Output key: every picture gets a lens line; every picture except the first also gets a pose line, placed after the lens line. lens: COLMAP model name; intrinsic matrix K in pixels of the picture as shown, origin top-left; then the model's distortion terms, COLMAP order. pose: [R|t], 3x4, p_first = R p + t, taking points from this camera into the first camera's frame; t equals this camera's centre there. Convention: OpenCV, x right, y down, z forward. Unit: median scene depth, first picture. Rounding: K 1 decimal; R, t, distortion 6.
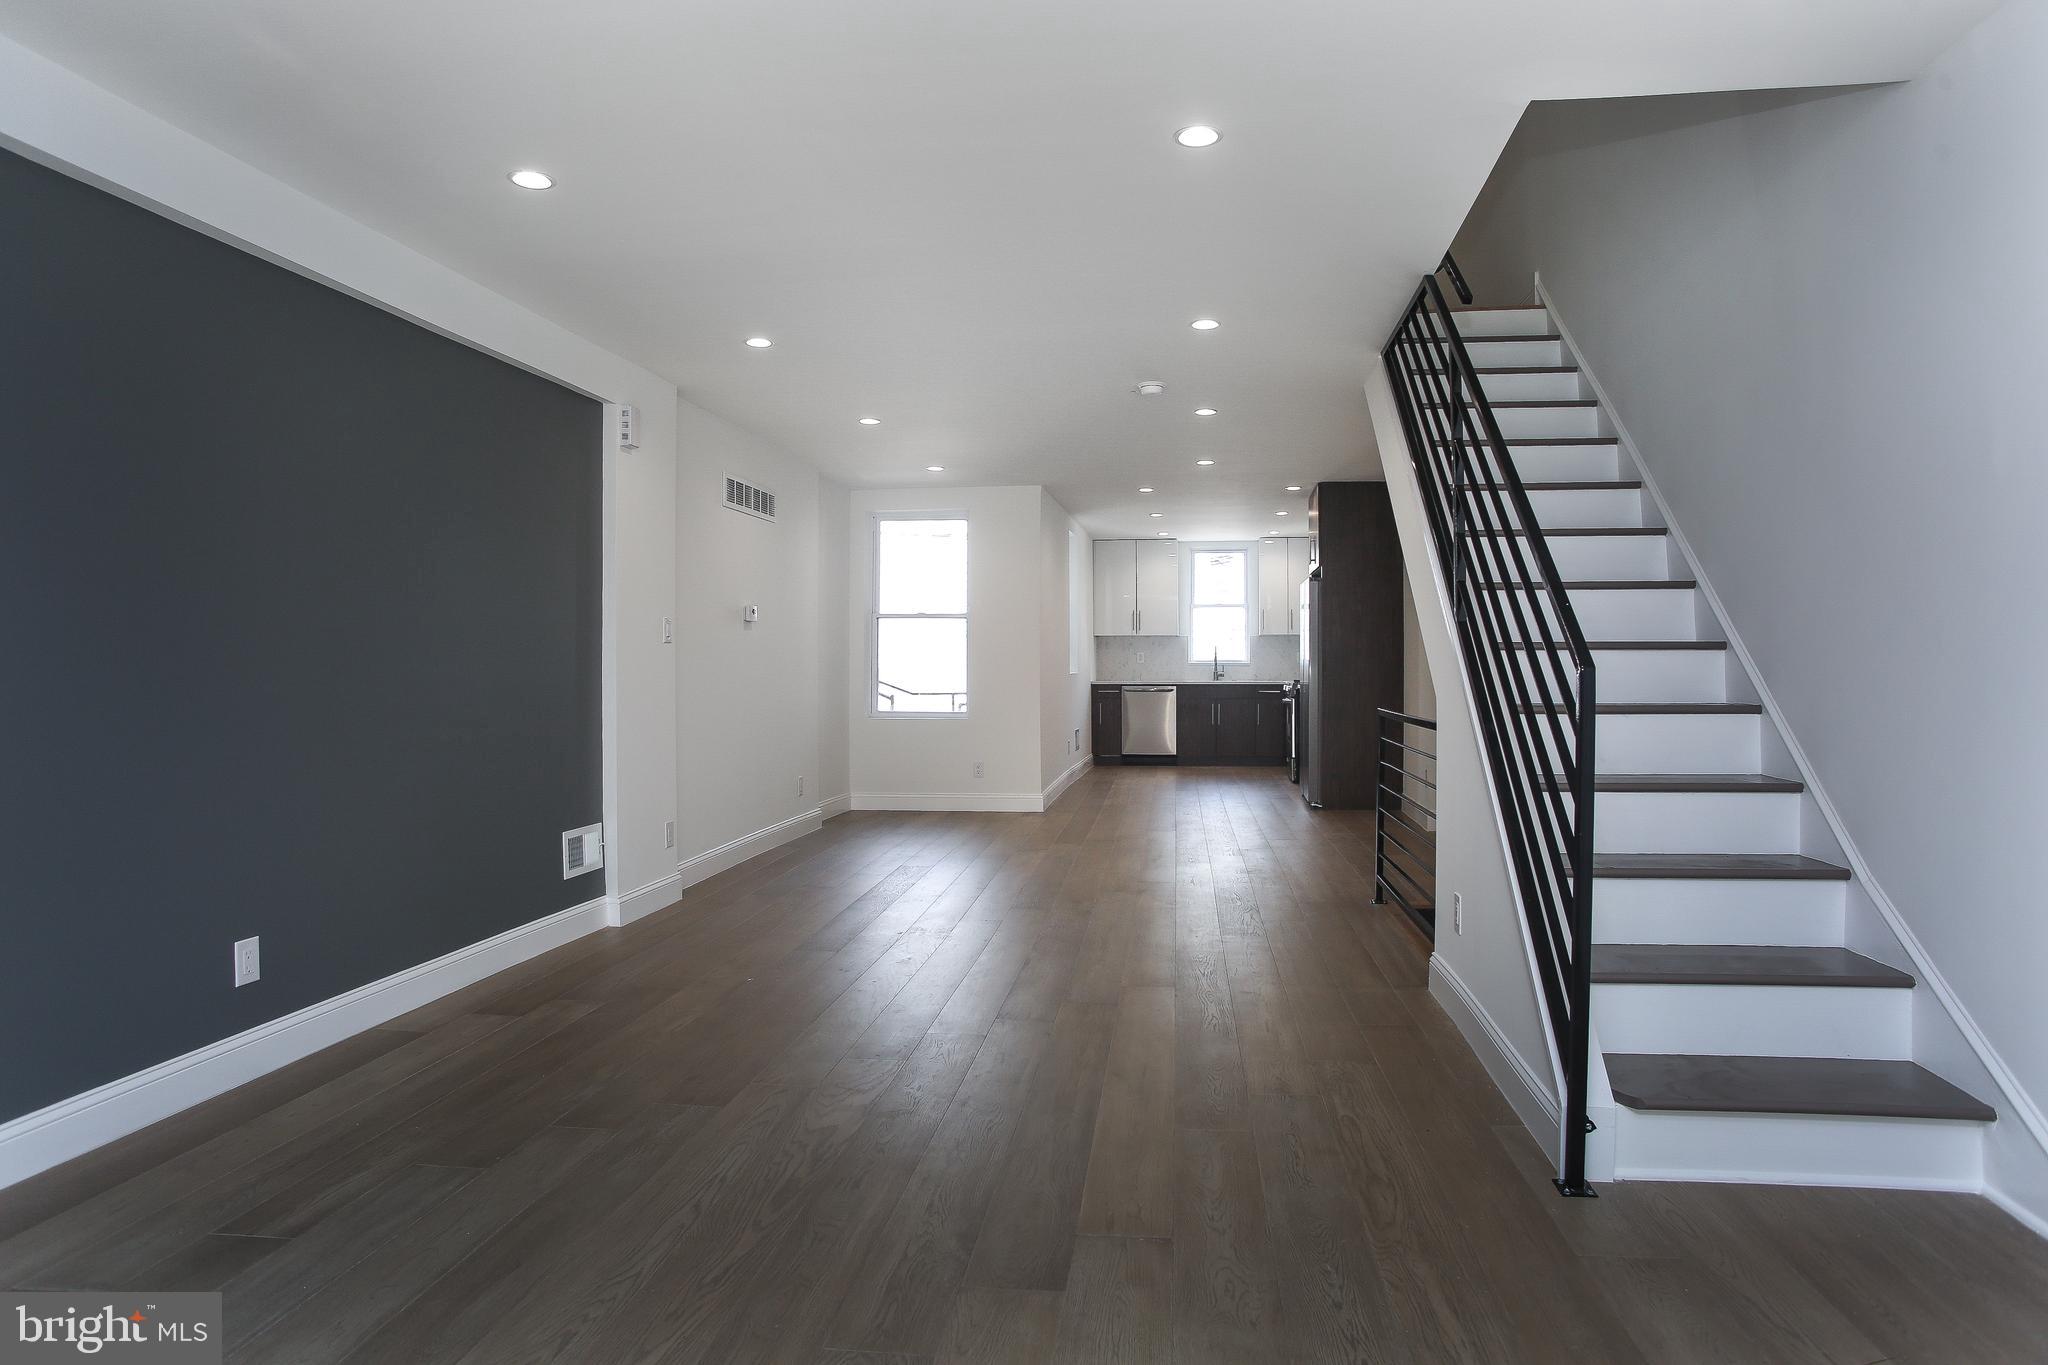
lens RADIAL K [[1128.9, 0, 1045.8], [0, 1128.9, 650.5], [0, 0, 1]] dist [-0.088153, 0.040639]
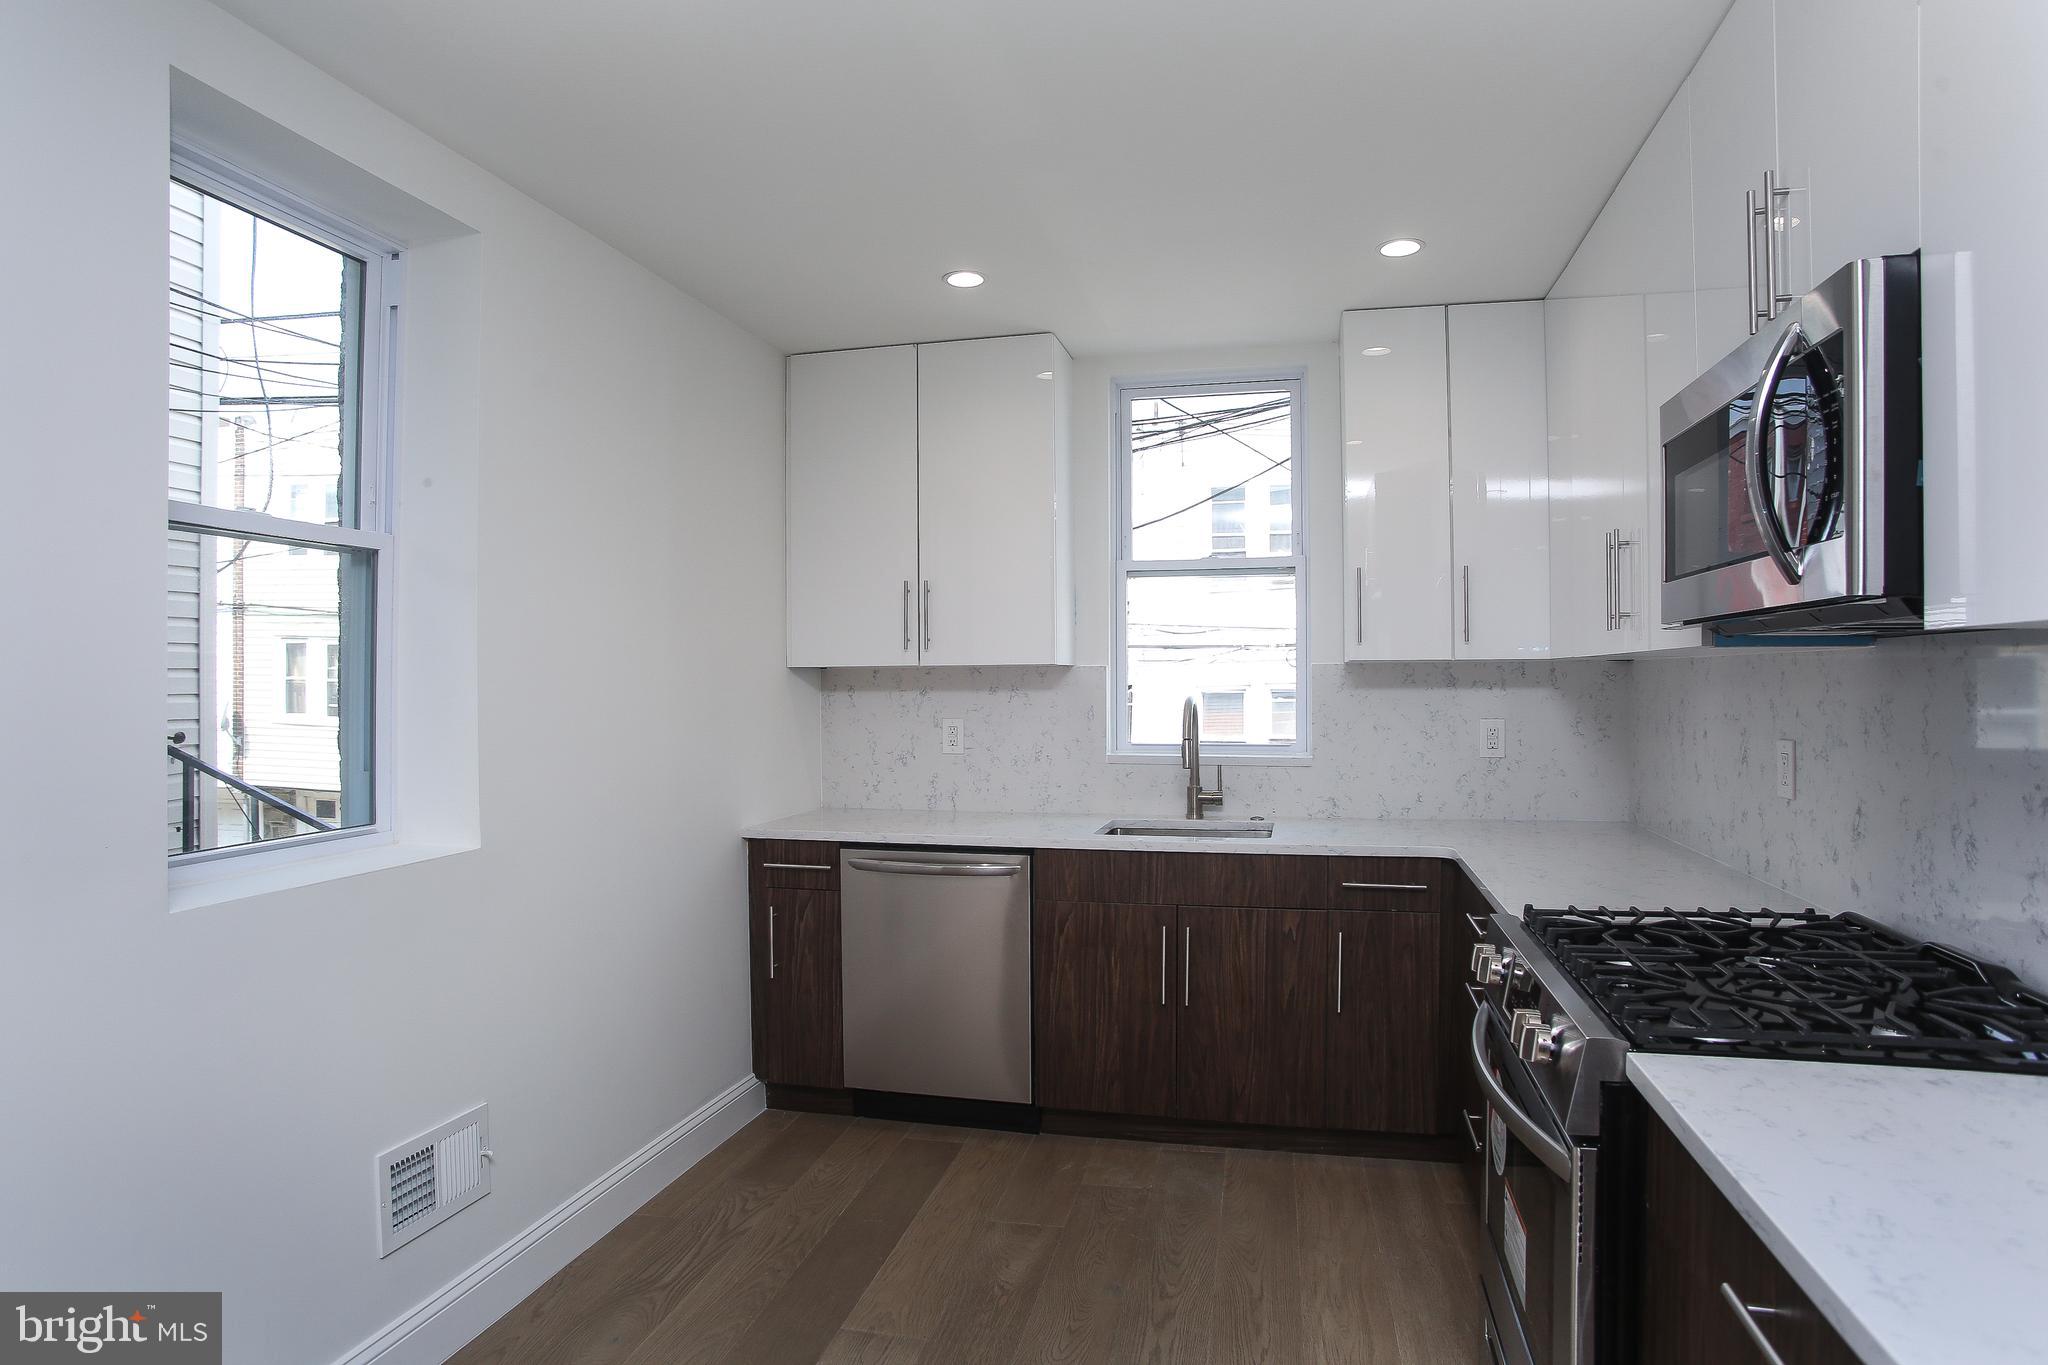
lens RADIAL K [[1128.9, 0, 1040.0], [0, 1128.9, 686.7], [0, 0, 1]] dist [-0.088153, 0.040639]
pose [[0.997184, -0.002915, -0.074940, 0.137754], [0.004063, 0.999877, 0.015173, -0.012657], [0.074887, -0.015435, 0.997073, 0.731437]]
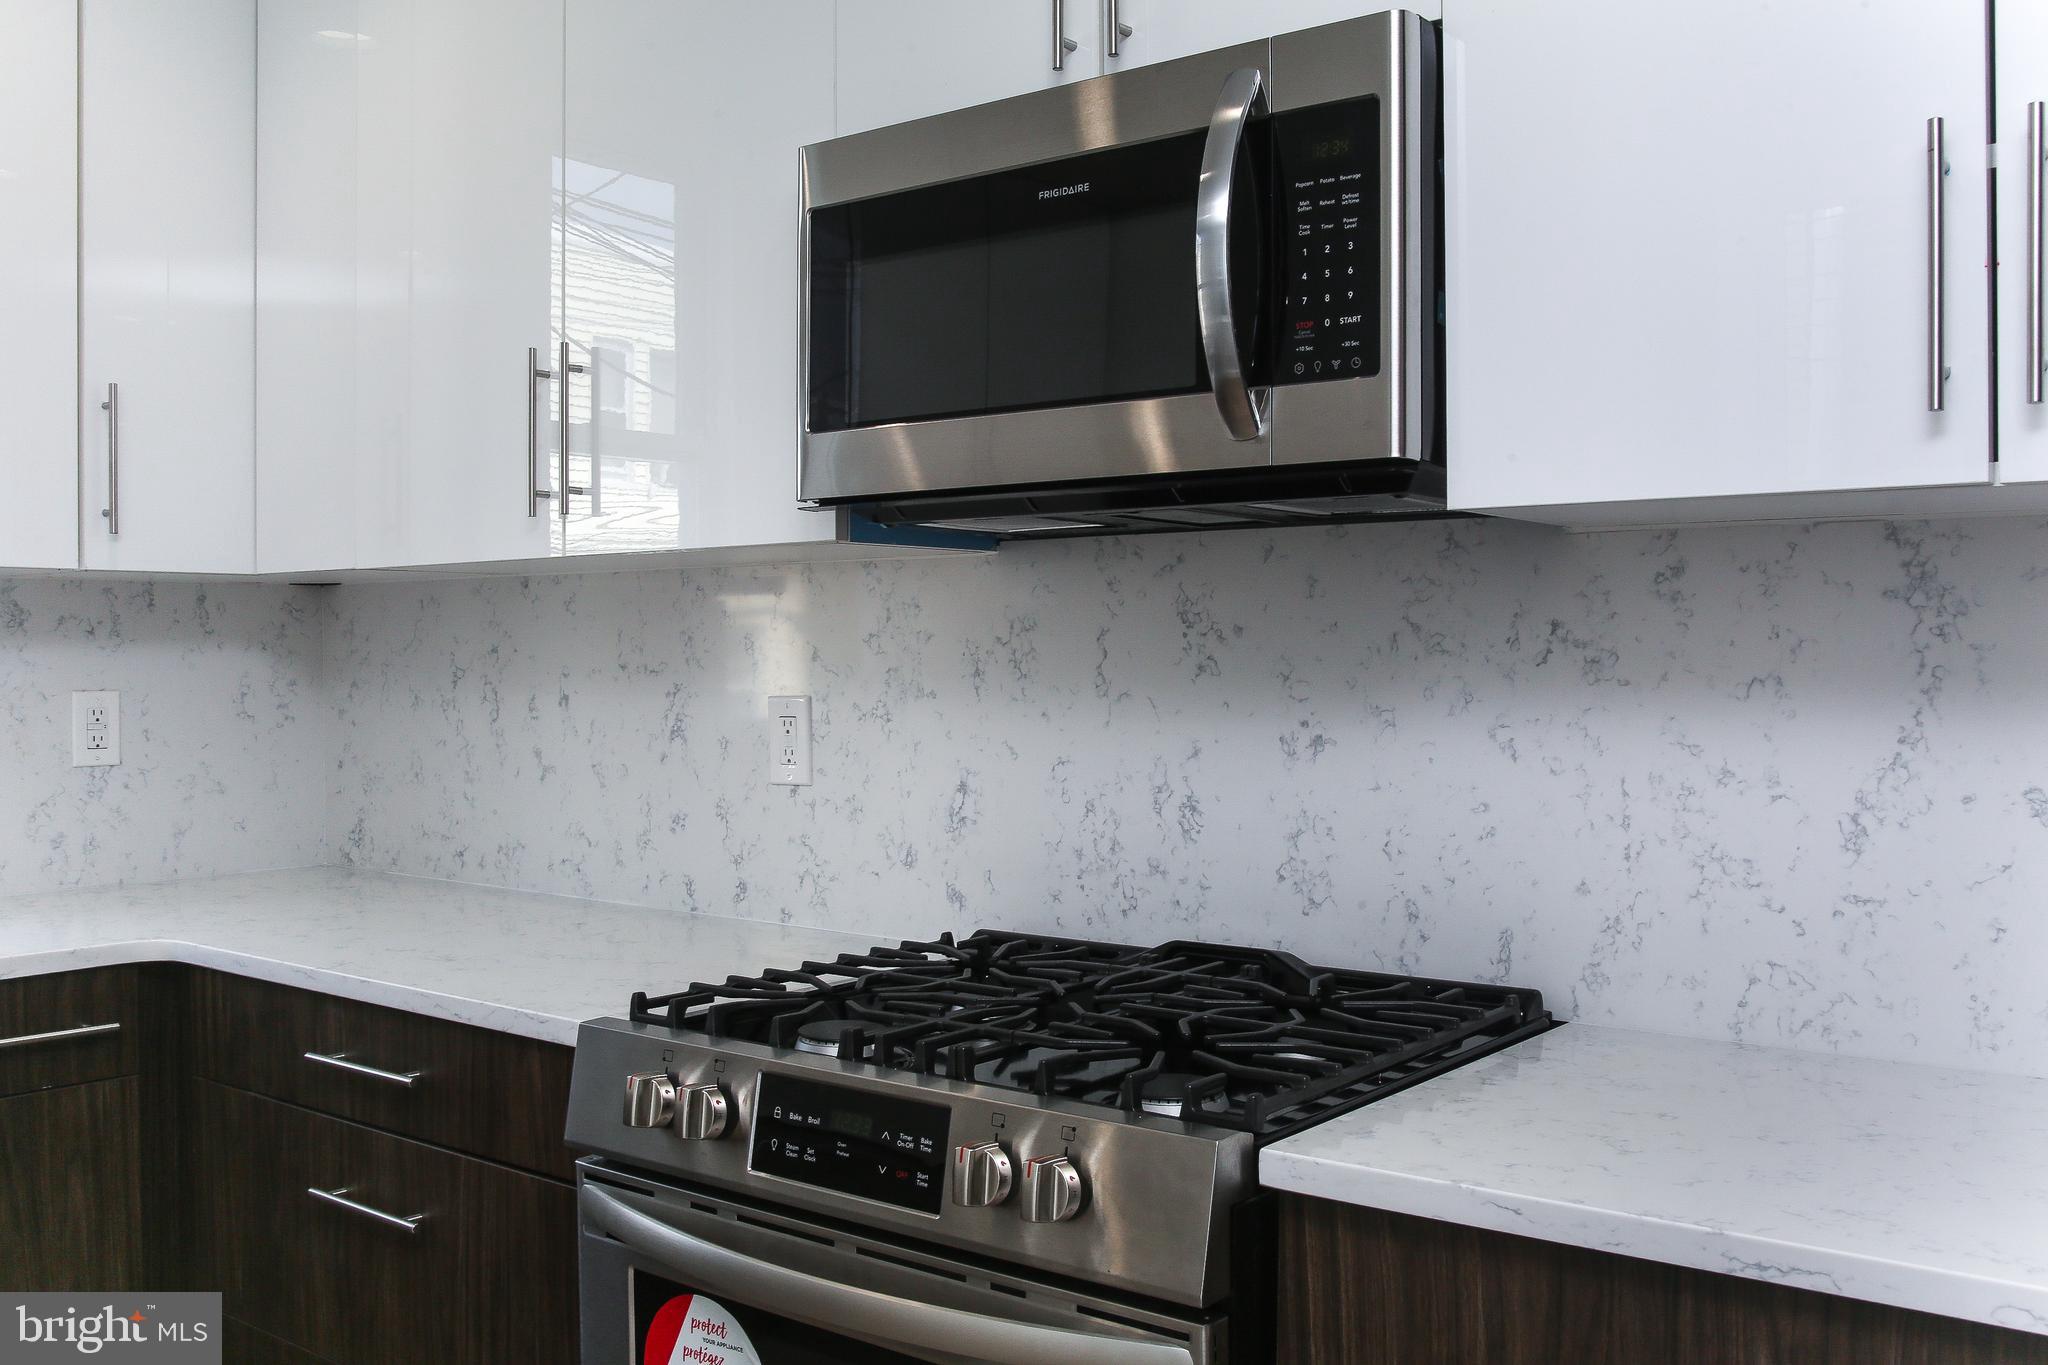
lens RADIAL K [[1910.6, 0, 1030.8], [0, 1910.6, 673.9], [0, 0, 1]] dist [-0.065751, 0.000000]
pose [[0.495786, -0.011460, 0.868369, 0.076914], [-0.005104, 0.999857, 0.016109, -0.006243], [-0.868430, -0.012418, 0.495657, 0.796710]]
